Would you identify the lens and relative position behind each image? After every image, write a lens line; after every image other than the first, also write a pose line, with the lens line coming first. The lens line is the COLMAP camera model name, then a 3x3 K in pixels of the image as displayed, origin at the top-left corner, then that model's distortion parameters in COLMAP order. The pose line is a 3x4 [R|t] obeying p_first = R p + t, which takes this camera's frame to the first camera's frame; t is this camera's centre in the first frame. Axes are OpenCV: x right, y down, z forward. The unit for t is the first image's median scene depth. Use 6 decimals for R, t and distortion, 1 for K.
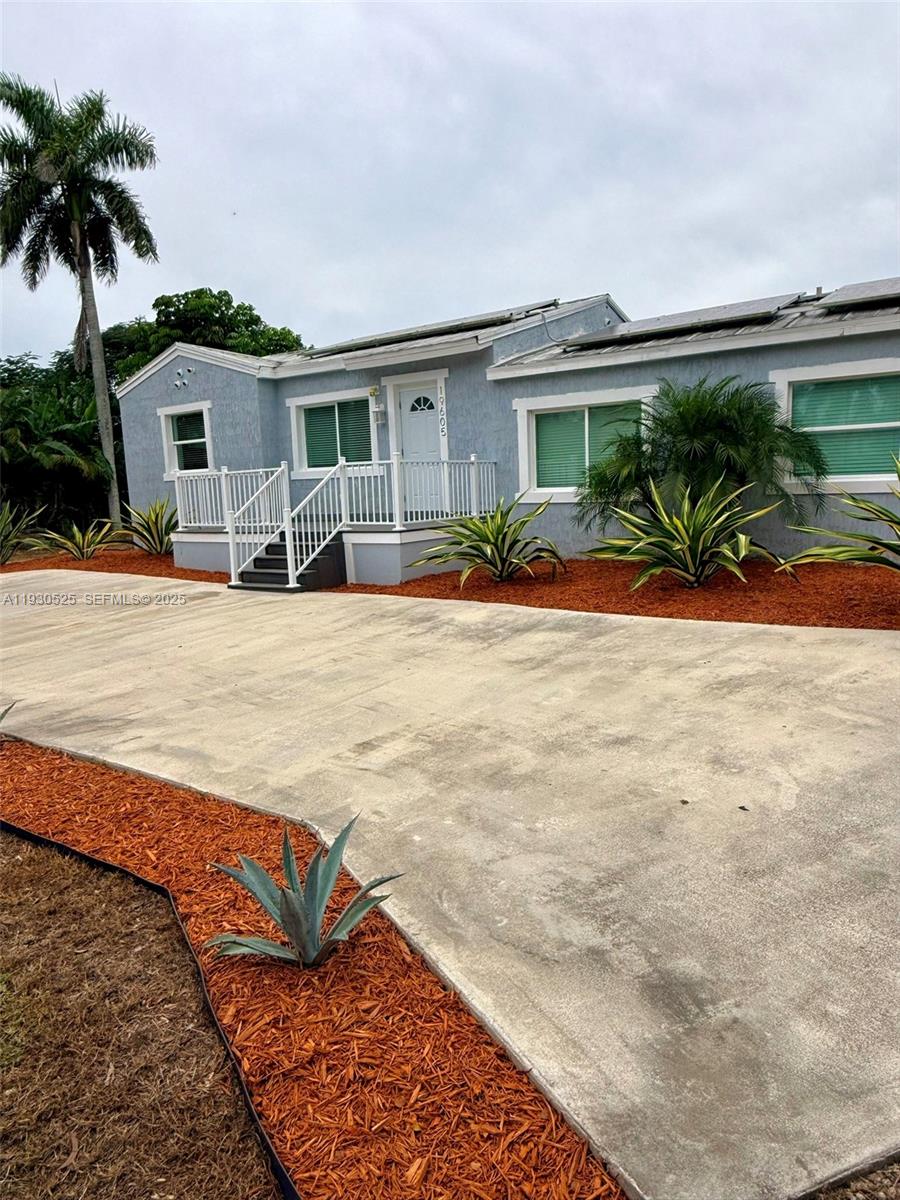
lens RADIAL K [[785.1, 0, 451.9], [0, 785.1, 599.2], [0, 0, 1]] dist [-0.001212, -0.009152]
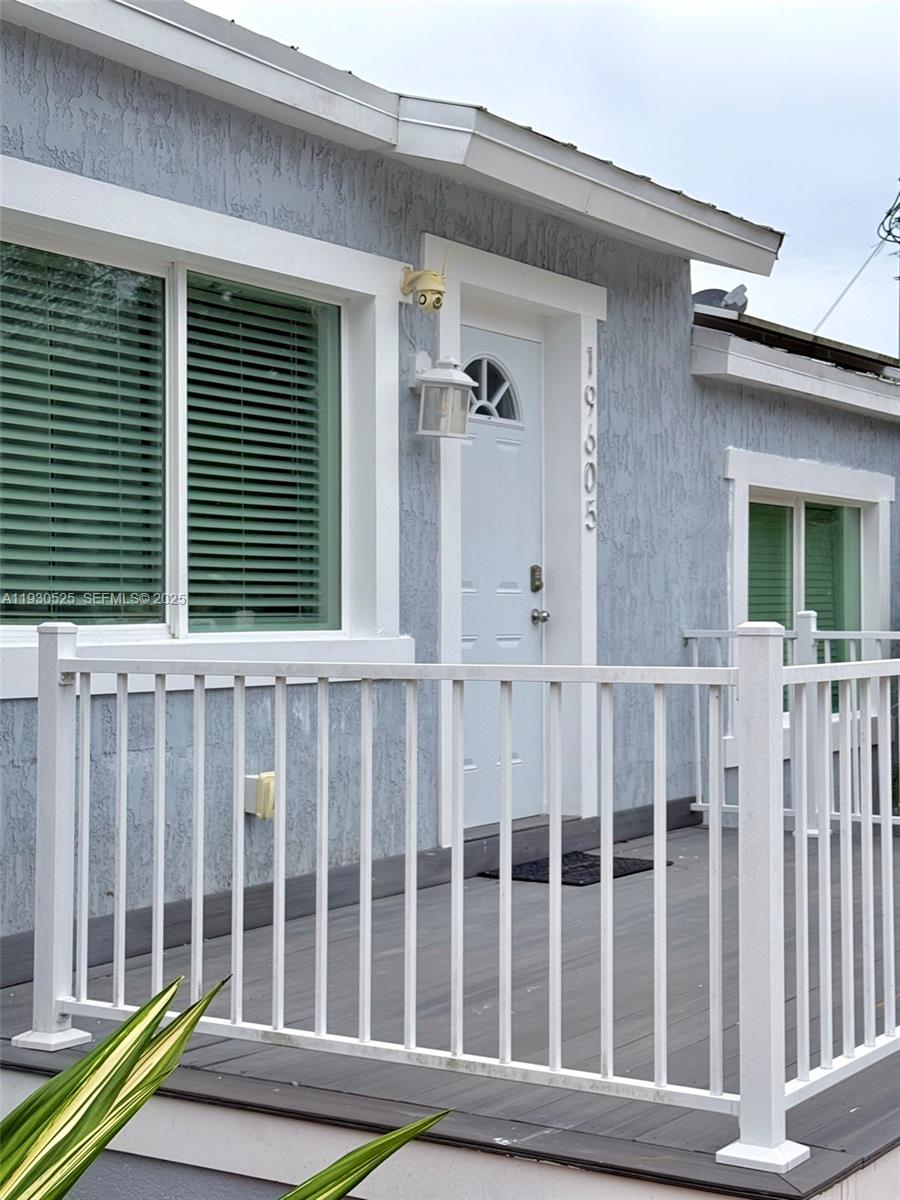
lens RADIAL K [[1860.0, 0, 450.2], [0, 1860.0, 603.1], [0, 0, 1]] dist [0.054068, 0.000000]
pose [[-0.039539, 0.046467, 0.998137, -0.569631], [0.156162, 0.986931, -0.039759, -0.150958], [-0.986940, 0.154299, -0.046278, 0.977515]]
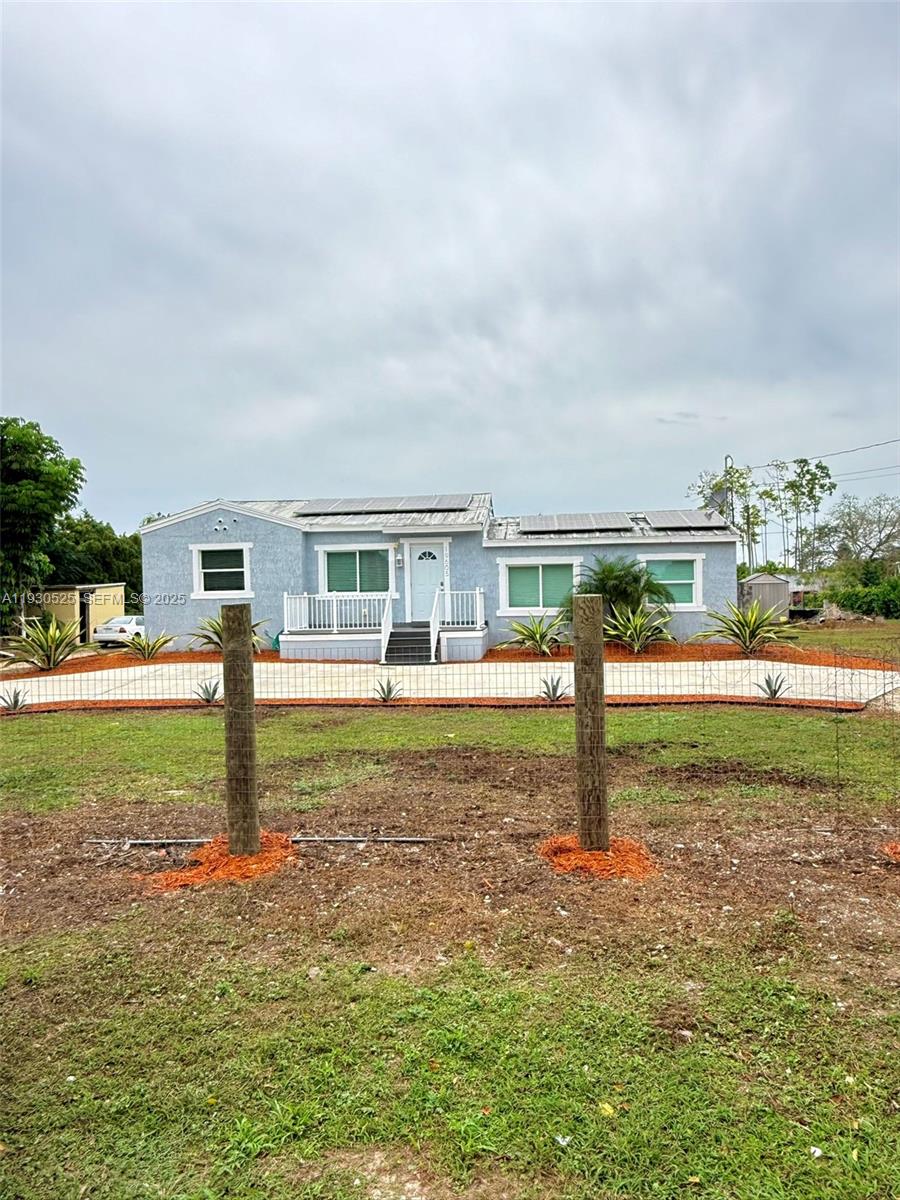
lens RADIAL K [[831.4, 0, 448.7], [0, 831.4, 595.0], [0, 0, 1]] dist [0.059435, -0.013161]
pose [[0.865615, 0.022030, 0.500225, -0.803654], [0.060193, 0.987208, -0.147637, 0.083068], [-0.497078, 0.157907, 0.853217, -0.450134]]
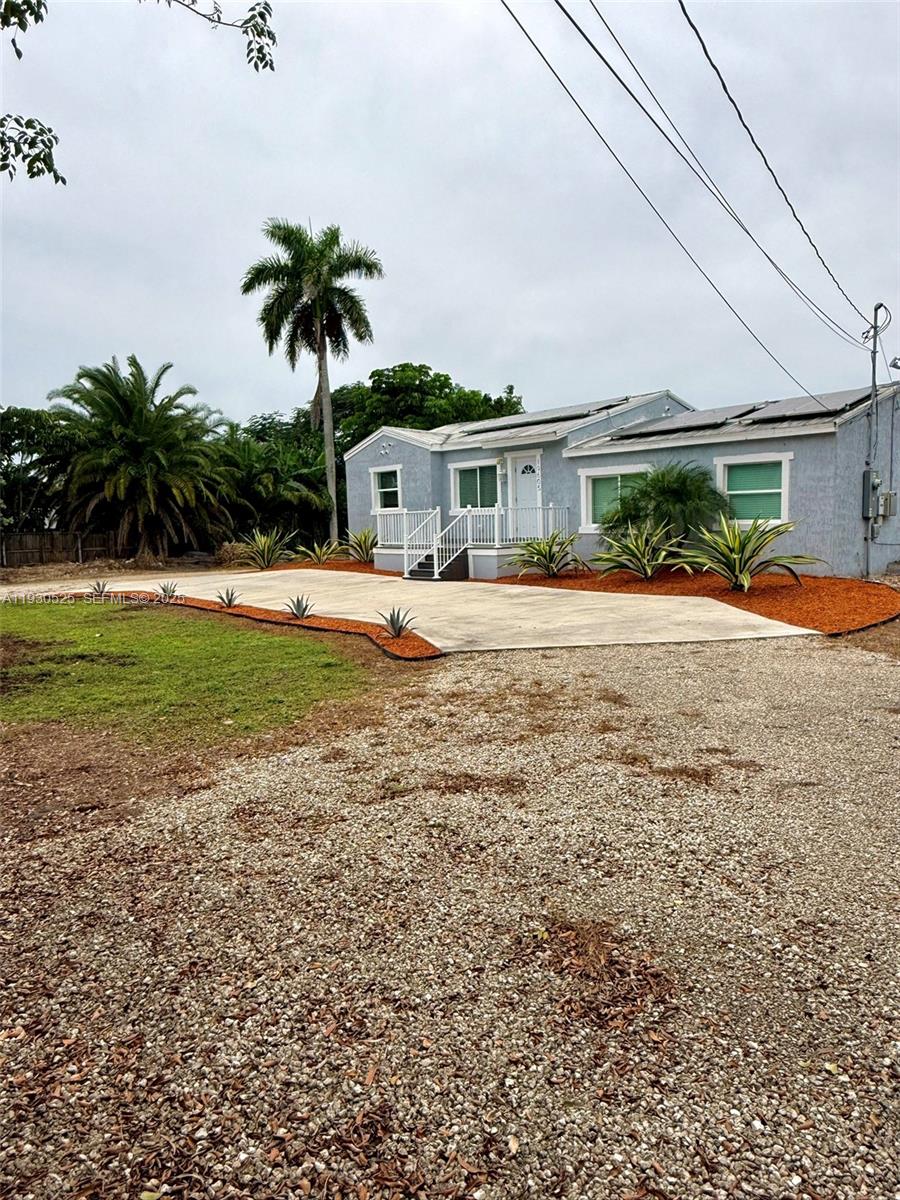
lens RADIAL K [[808.3, 0, 454.3], [0, 808.3, 592.7], [0, 0, 1]] dist [0.010241, 0.000600]
pose [[0.969606, 0.034145, -0.242278, 0.203837], [-0.045349, 0.998137, -0.040815, 0.065292], [0.240433, 0.050561, 0.969348, -0.551105]]
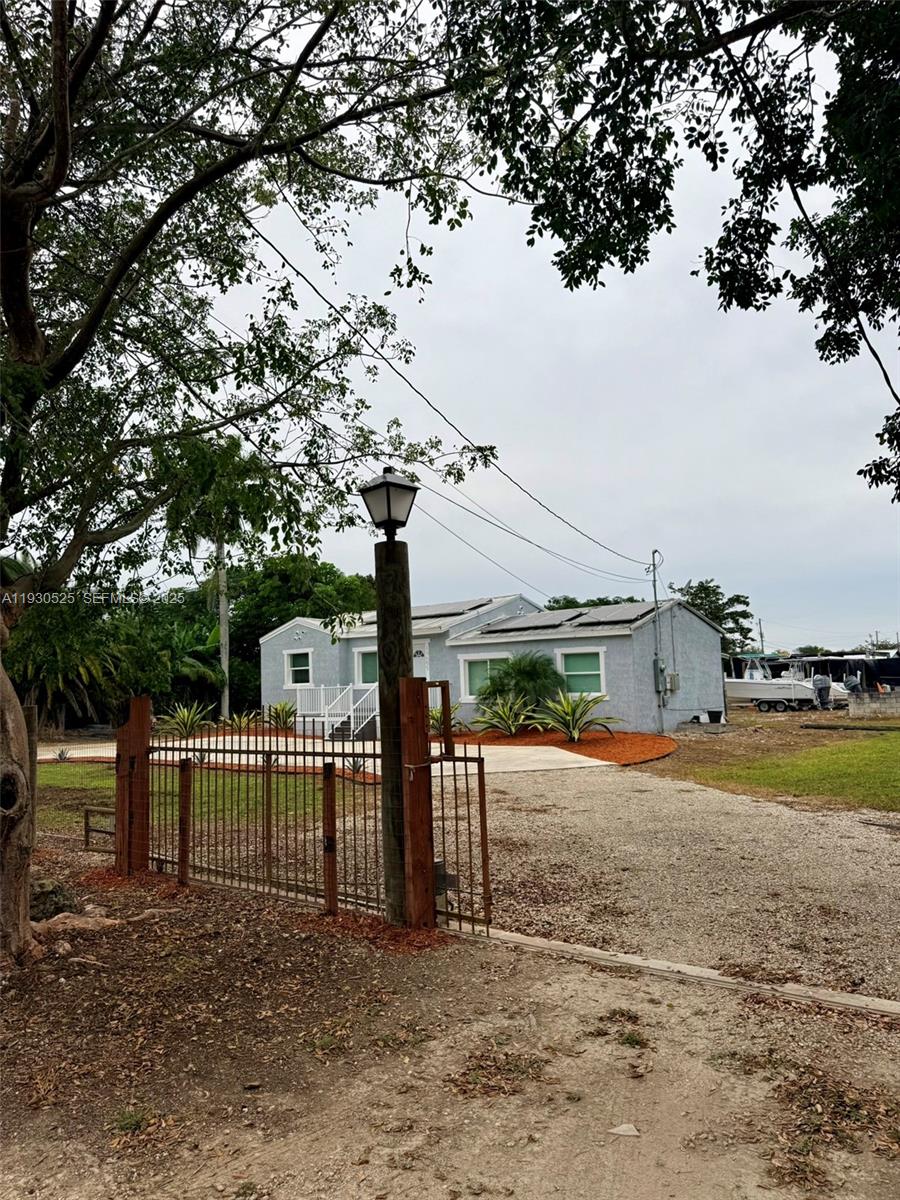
lens RADIAL K [[831.4, 0, 453.2], [0, 831.4, 593.8], [0, 0, 1]] dist [0.059435, -0.013161]
pose [[0.997036, -0.001312, -0.076928, 0.201891], [-0.017897, 0.968473, -0.248473, 0.125125], [0.074829, 0.249113, 0.965579, -1.035577]]
